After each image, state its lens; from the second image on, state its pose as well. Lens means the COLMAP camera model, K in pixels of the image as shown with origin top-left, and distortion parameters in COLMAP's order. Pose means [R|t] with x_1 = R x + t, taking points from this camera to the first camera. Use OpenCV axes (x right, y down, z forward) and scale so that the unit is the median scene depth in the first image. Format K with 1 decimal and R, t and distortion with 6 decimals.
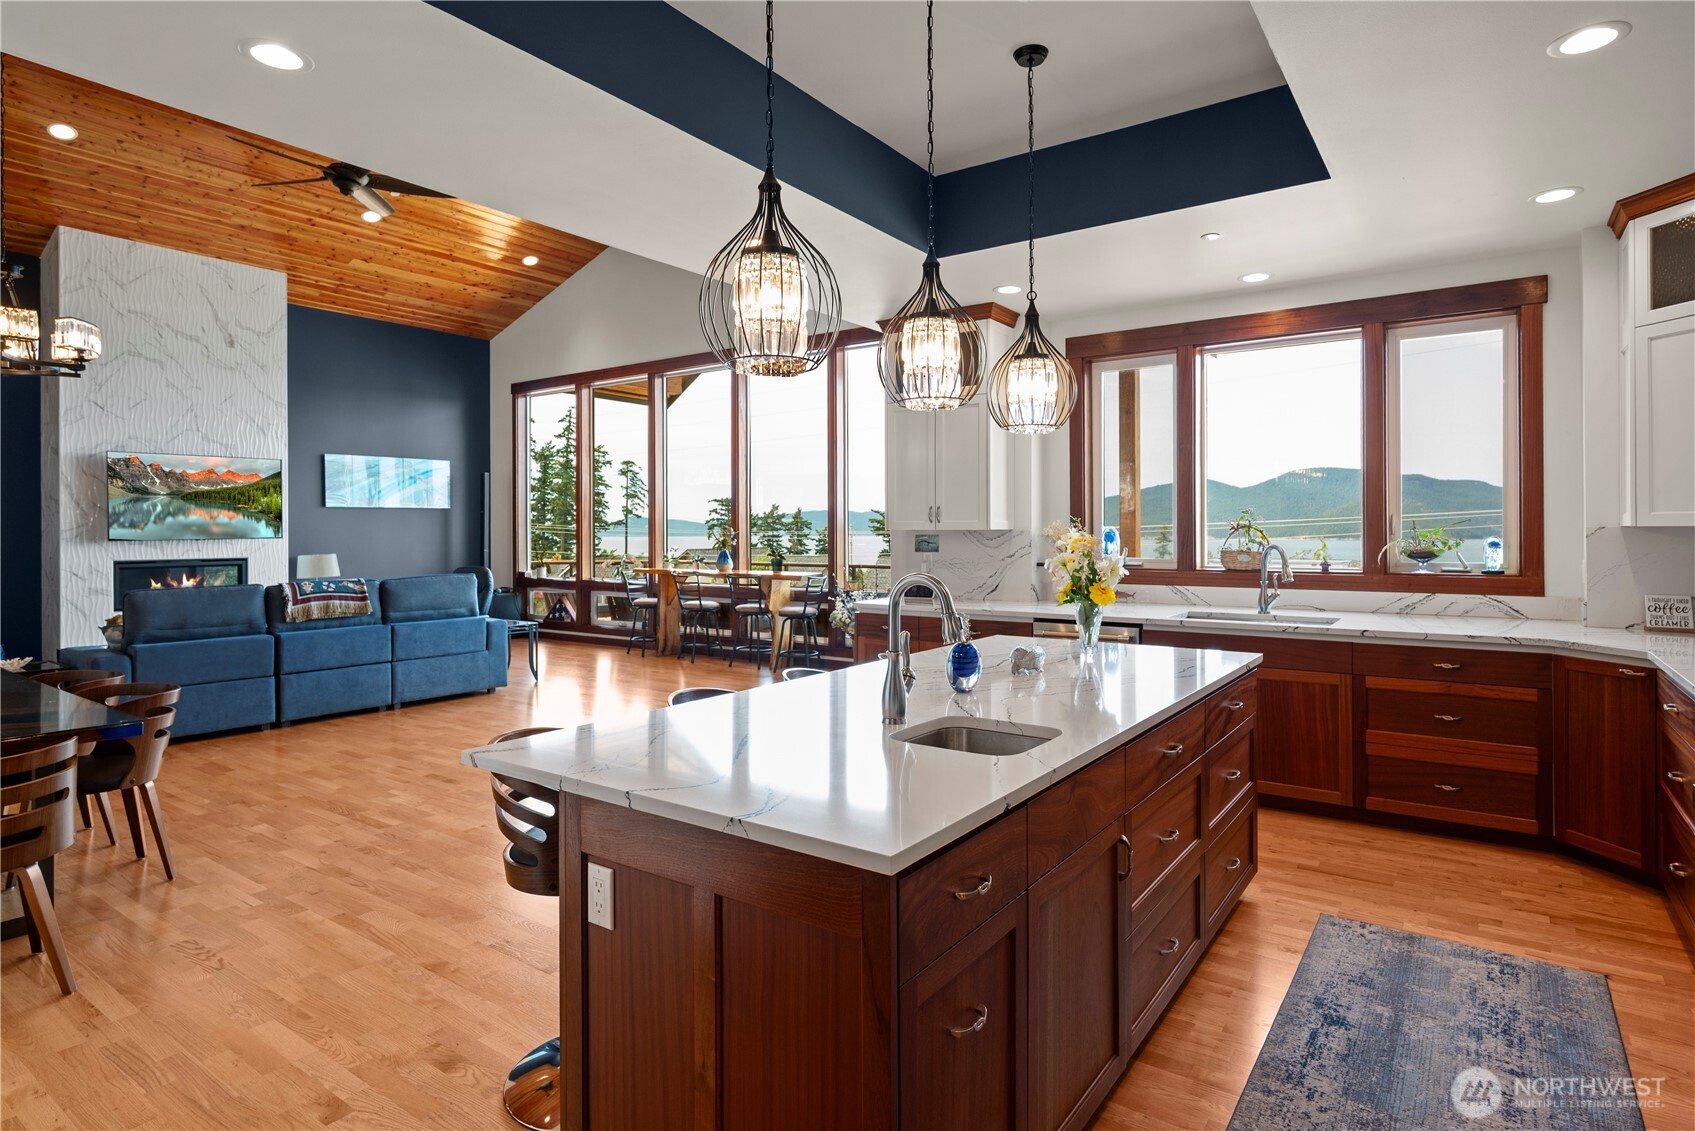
lens RADIAL K [[885.0, 0, 834.9], [0, 885.0, 520.2], [0, 0, 1]] dist [-0.005310, -0.001917]
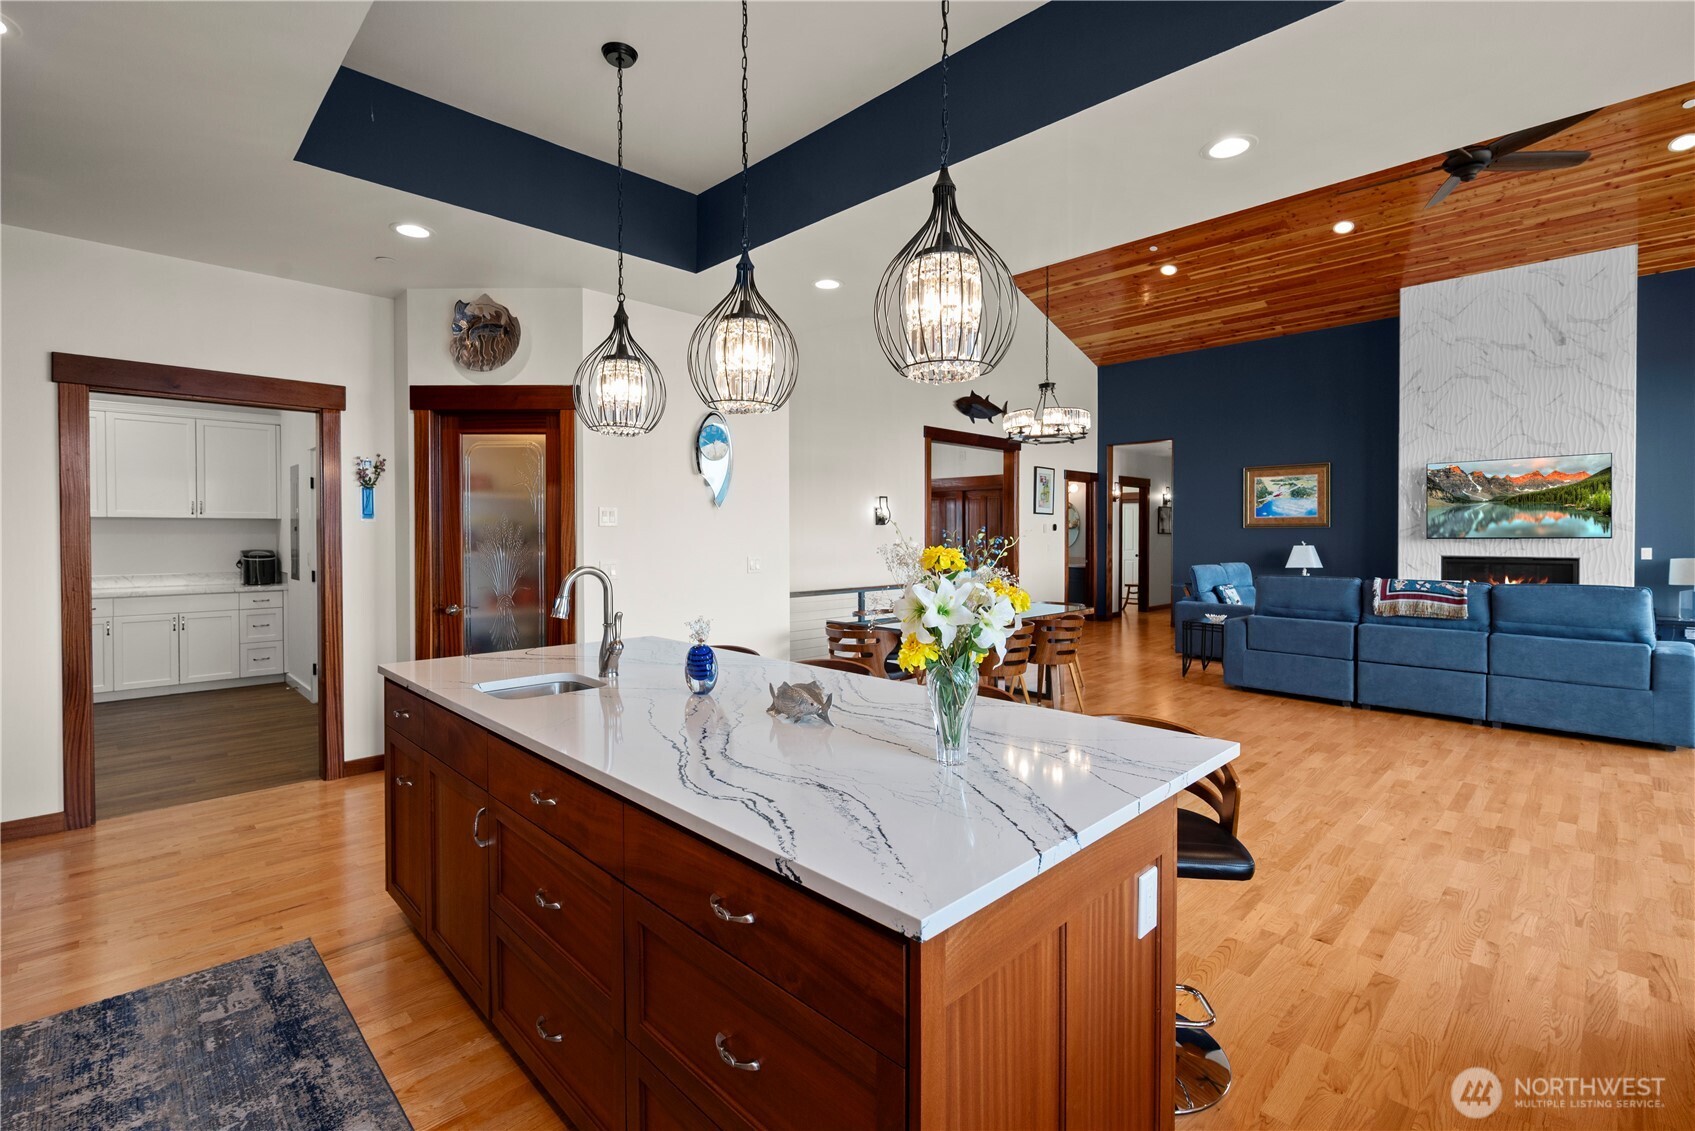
lens RADIAL K [[762.9, 0, 870.5], [0, 762.9, 537.5], [0, 0, 1]] dist [-0.013469, 0.000015]
pose [[-0.158841, 0.007026, -0.987279, 0.299682], [0.011941, 0.999915, 0.005195, 0.006146], [0.987232, -0.010964, -0.158911, 0.403822]]
